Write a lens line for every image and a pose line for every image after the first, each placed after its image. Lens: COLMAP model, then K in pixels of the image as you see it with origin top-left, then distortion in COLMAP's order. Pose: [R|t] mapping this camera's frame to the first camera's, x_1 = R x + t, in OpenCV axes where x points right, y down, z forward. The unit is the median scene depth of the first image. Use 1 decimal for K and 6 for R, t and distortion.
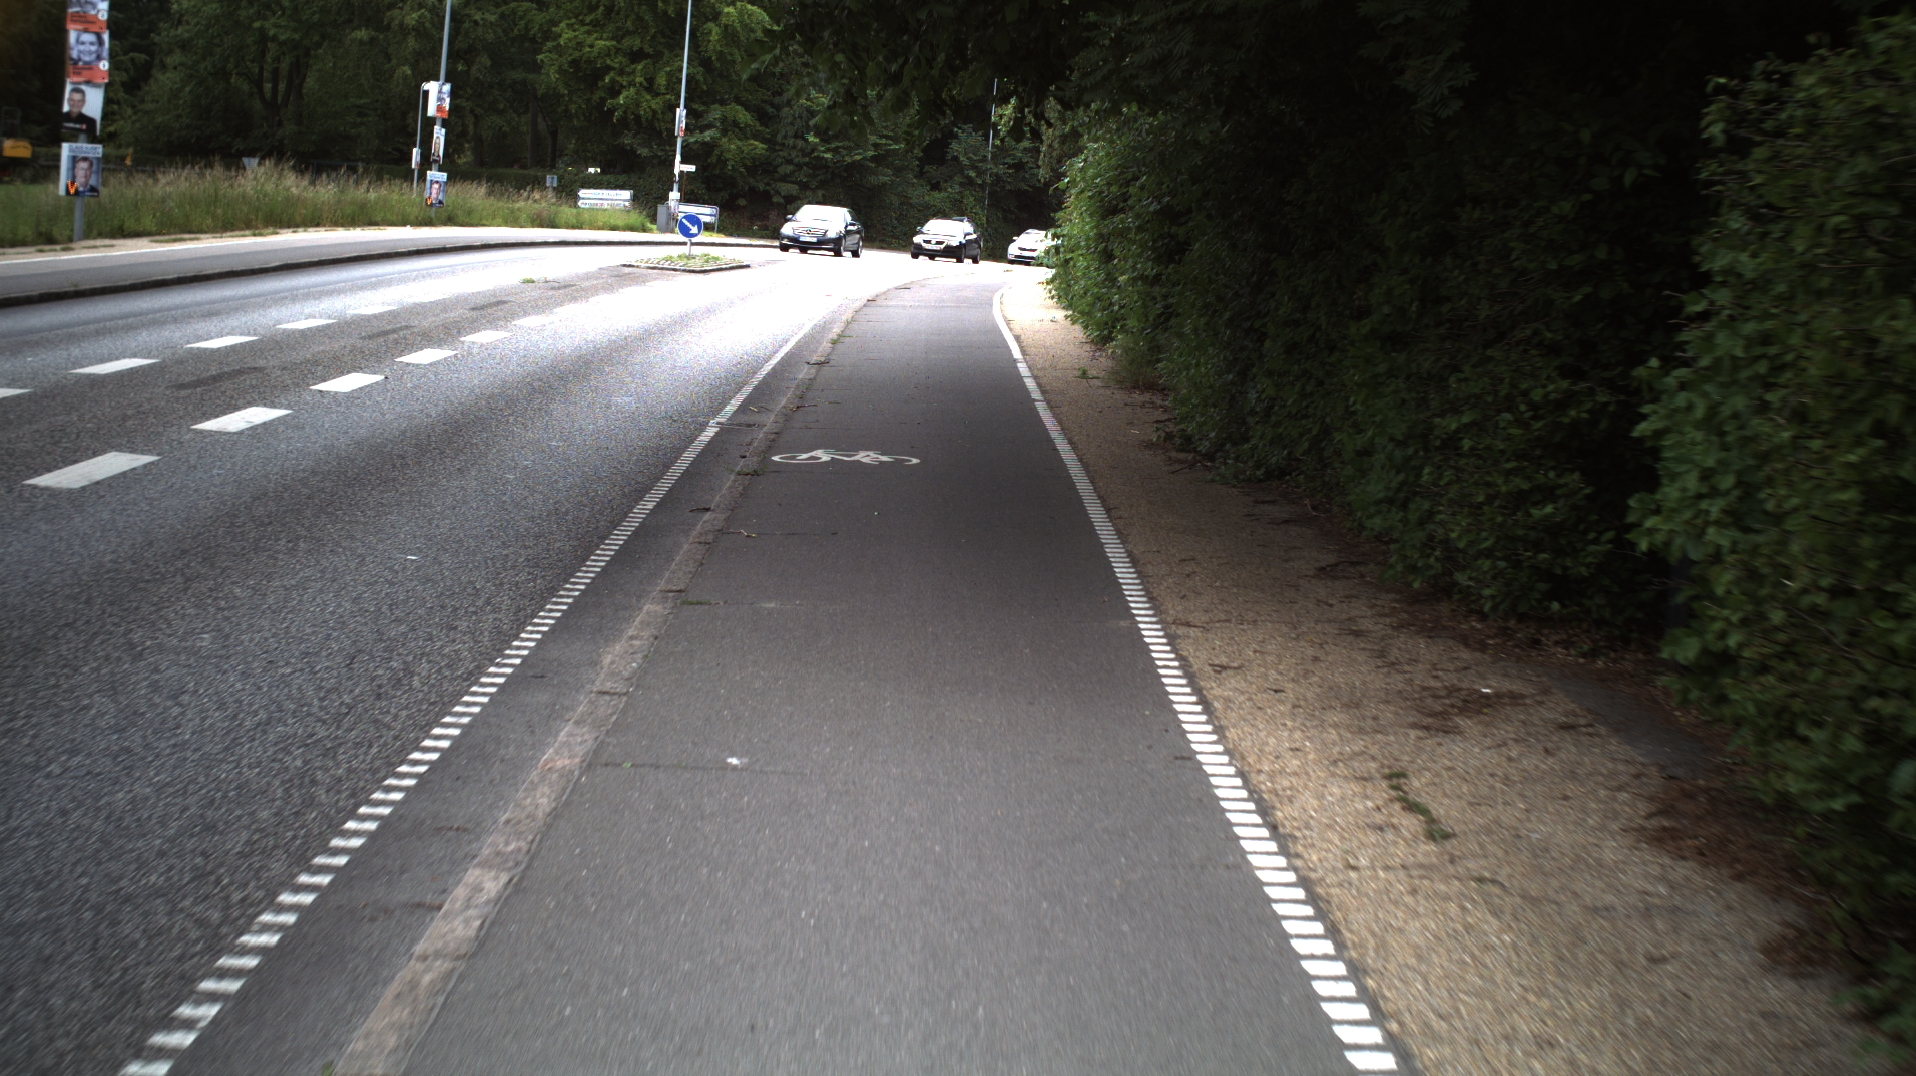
lens RADIAL K [[3878.2, 0, 953.4], [0, 3878.2, 525.6], [0, 0, 1]] dist [-0.324941, 0.000000]
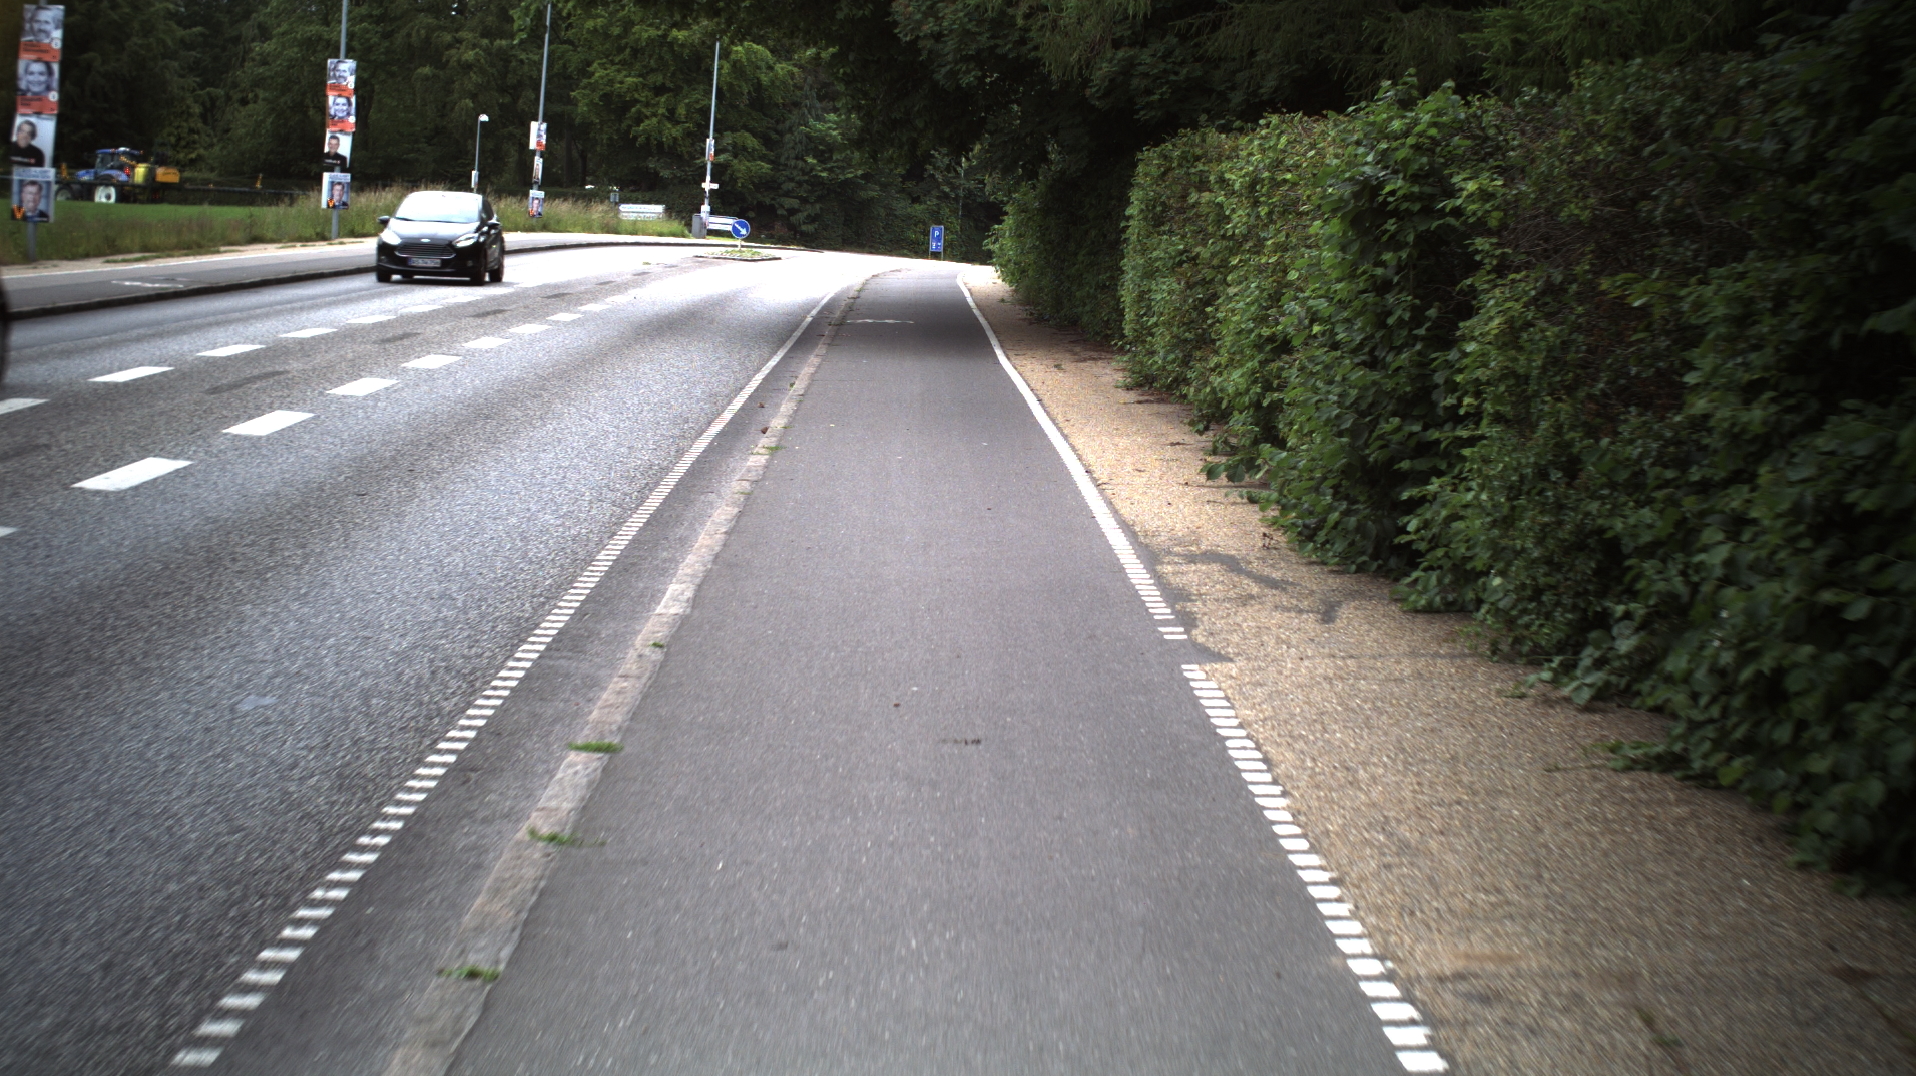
lens RADIAL K [[3883.6, 0, 972.1], [0, 3883.6, 544.3], [0, 0, 1]] dist [-0.331238, 0.000000]
pose [[0.999914, -0.009204, 0.009294, 0.001666], [0.009195, 0.999957, 0.001079, 0.063094], [-0.009304, -0.000993, 0.999956, -0.701371]]
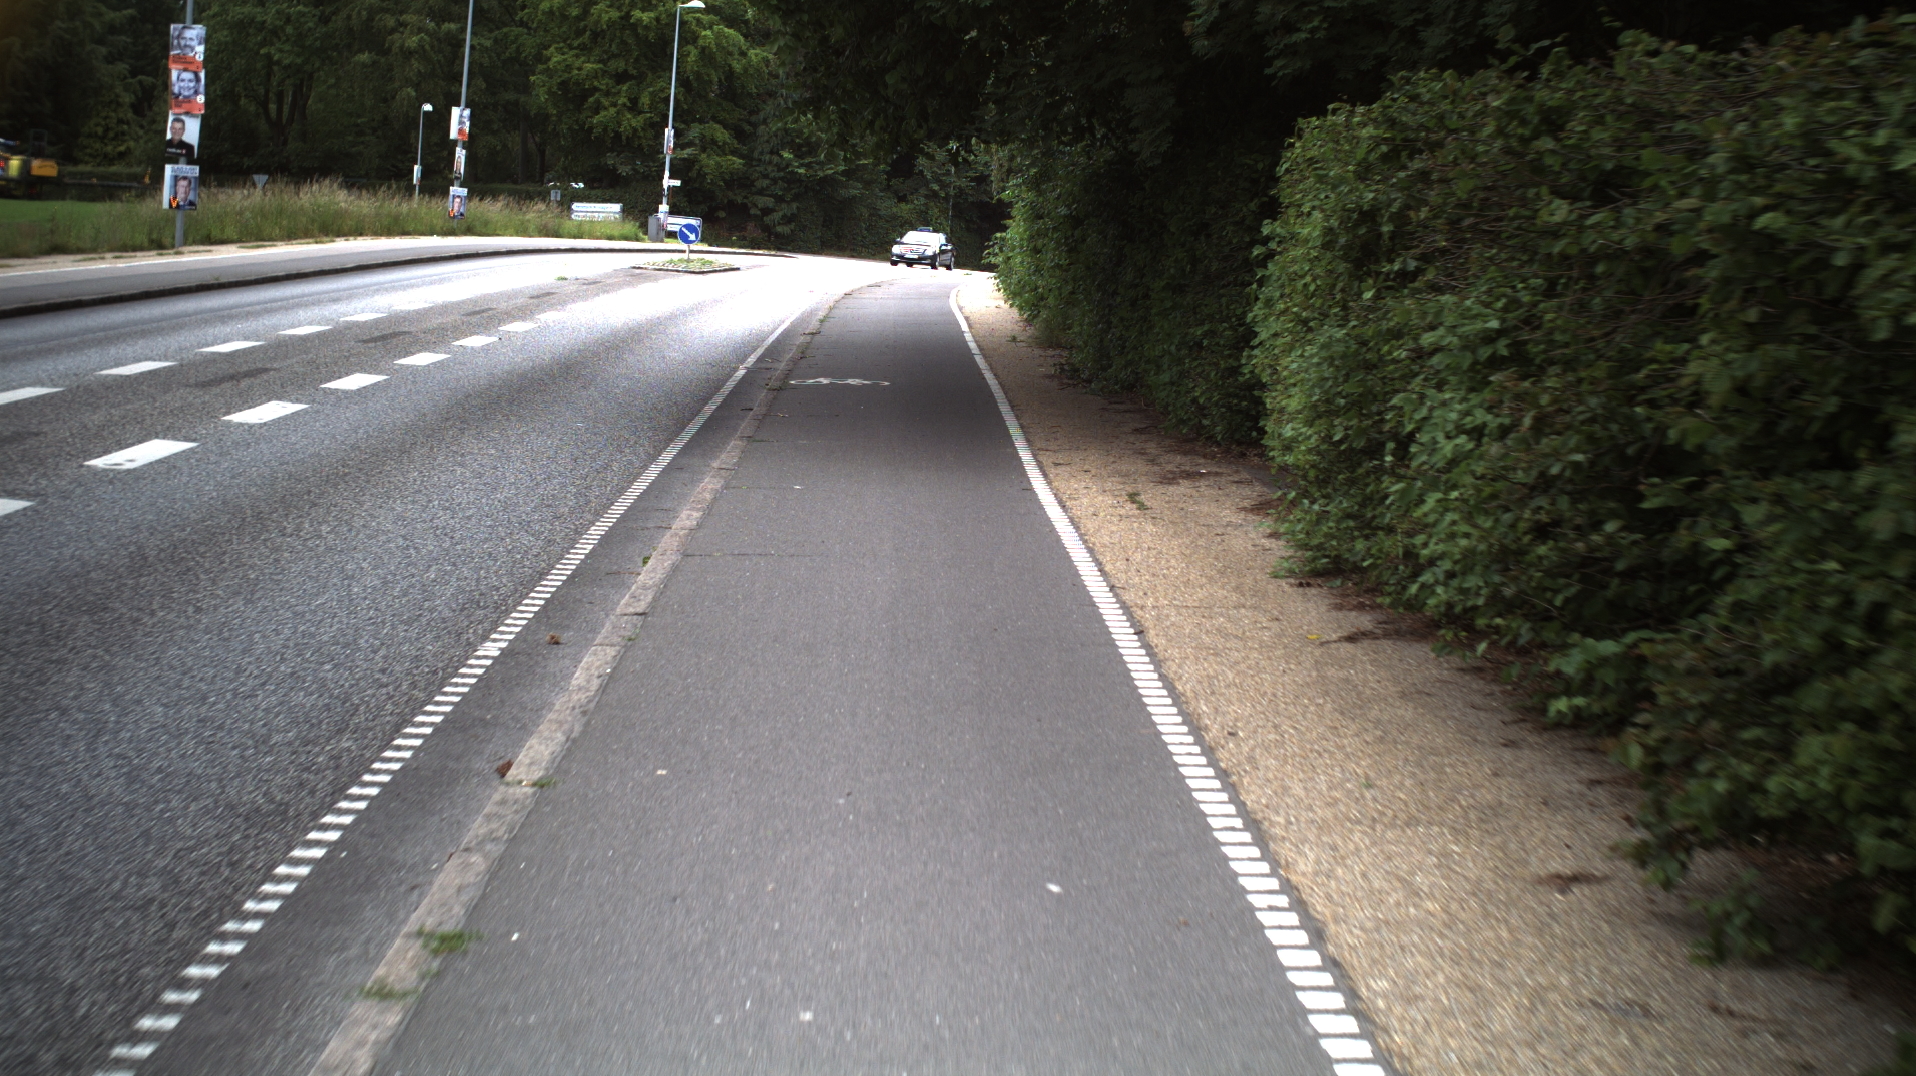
lens RADIAL K [[3883.6, 0, 967.3], [0, 3883.6, 544.7], [0, 0, 1]] dist [-0.331238, 0.000000]
pose [[0.999920, -0.005333, 0.011472, 0.002063], [0.005314, 0.999985, 0.001622, 0.025057], [-0.011481, -0.001561, 0.999933, -0.280725]]
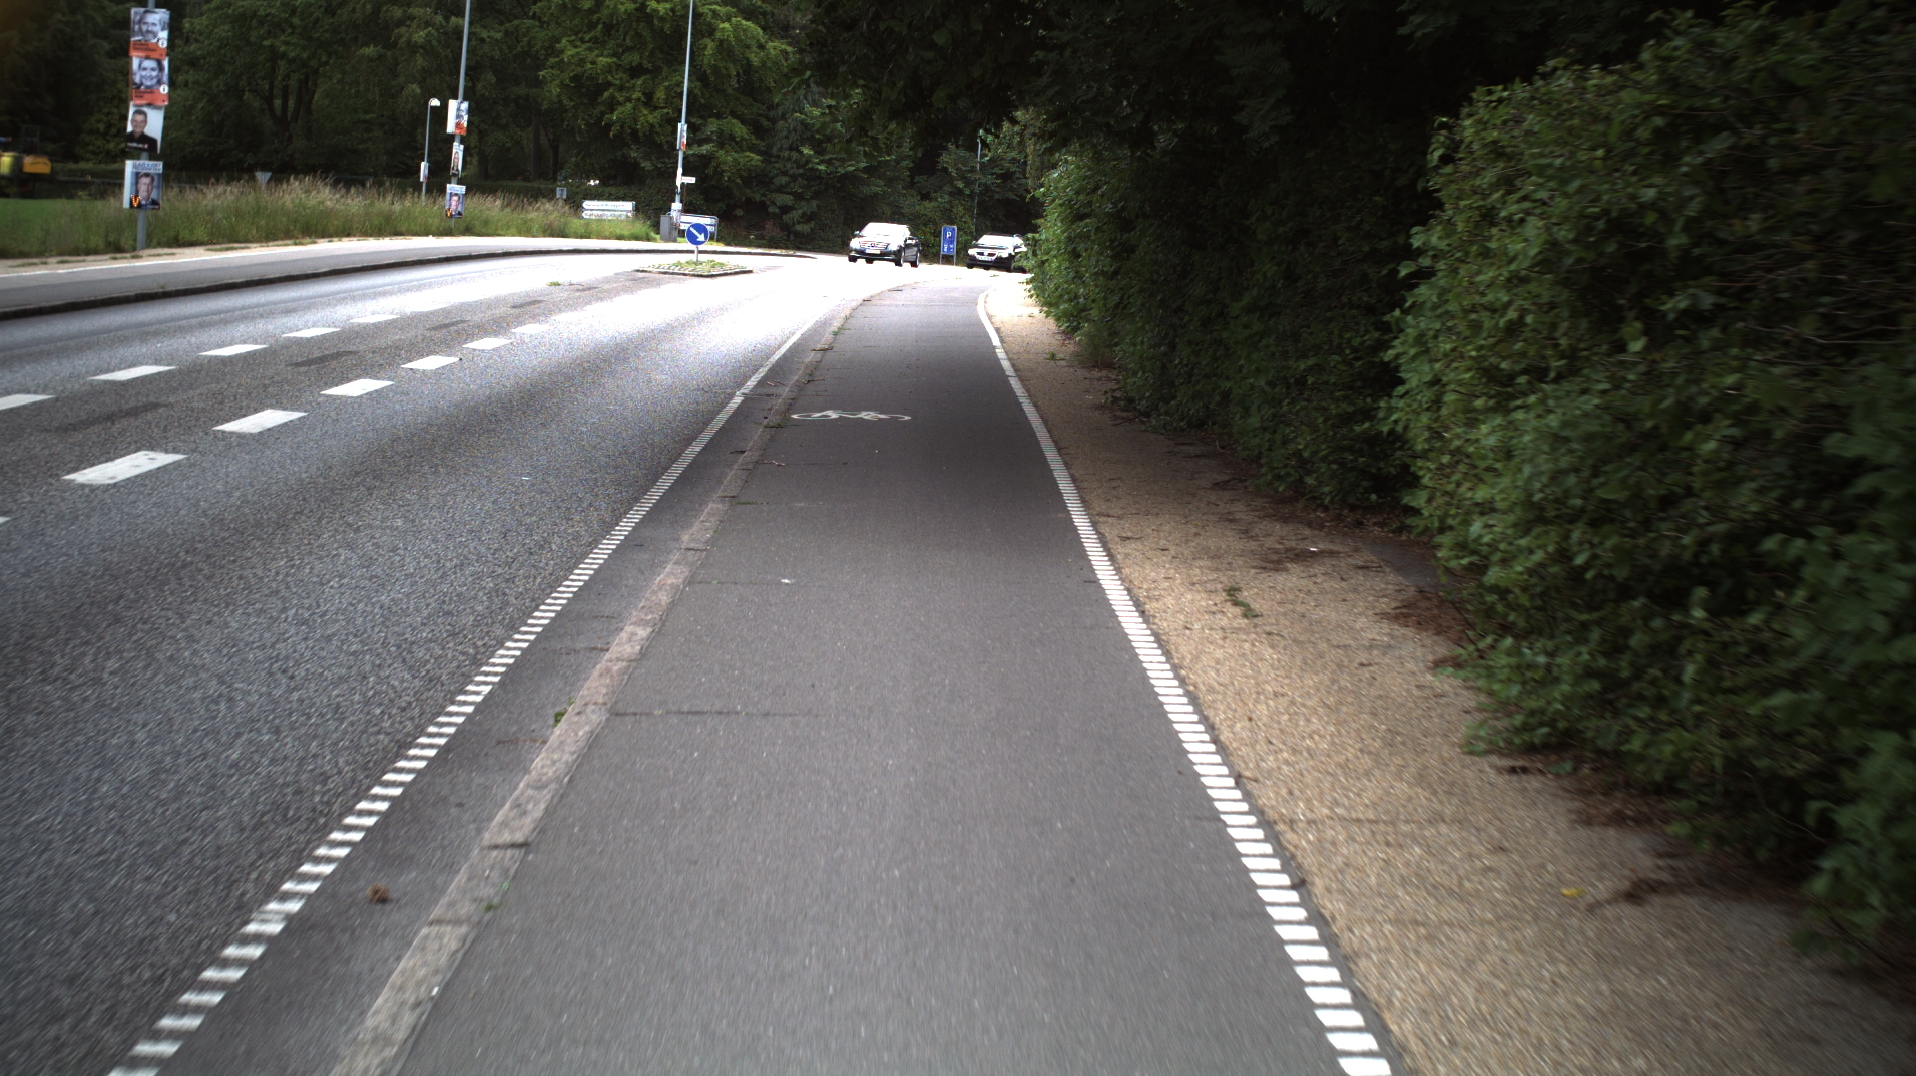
lens RADIAL K [[3881.0, 0, 955.9], [0, 3881.0, 534.0], [0, 0, 1]] dist [-0.330199, 0.000000]
pose [[0.999980, -0.005926, 0.002394, 0.001472], [0.005927, 0.999982, -0.000433, 0.012523], [-0.002391, 0.000448, 0.999997, -0.140216]]
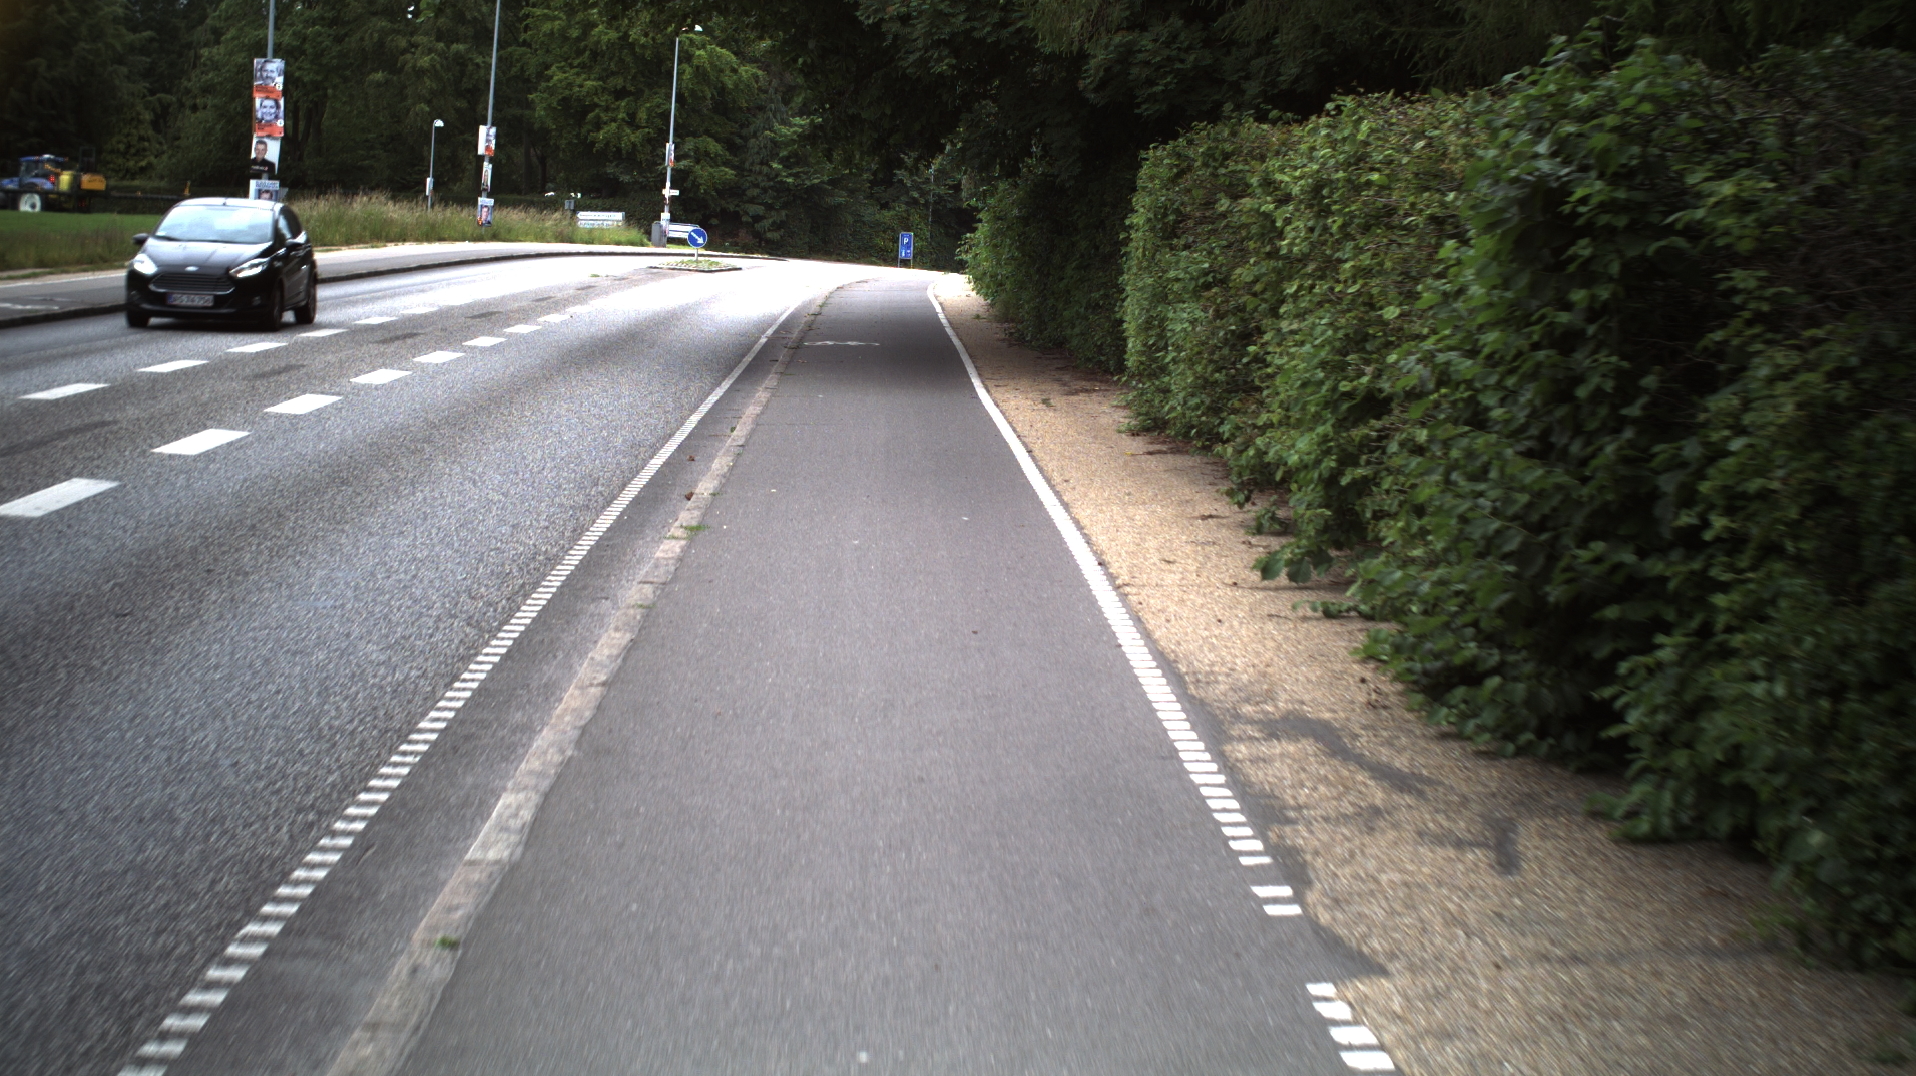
lens RADIAL K [[3883.6, 0, 944.9], [0, 3883.6, 540.2], [0, 0, 1]] dist [-0.331238, 0.000000]
pose [[0.999867, -0.013019, 0.009854, 0.002223], [0.013033, 0.999914, -0.001396, 0.050314], [-0.009835, 0.001524, 0.999950, -0.561523]]
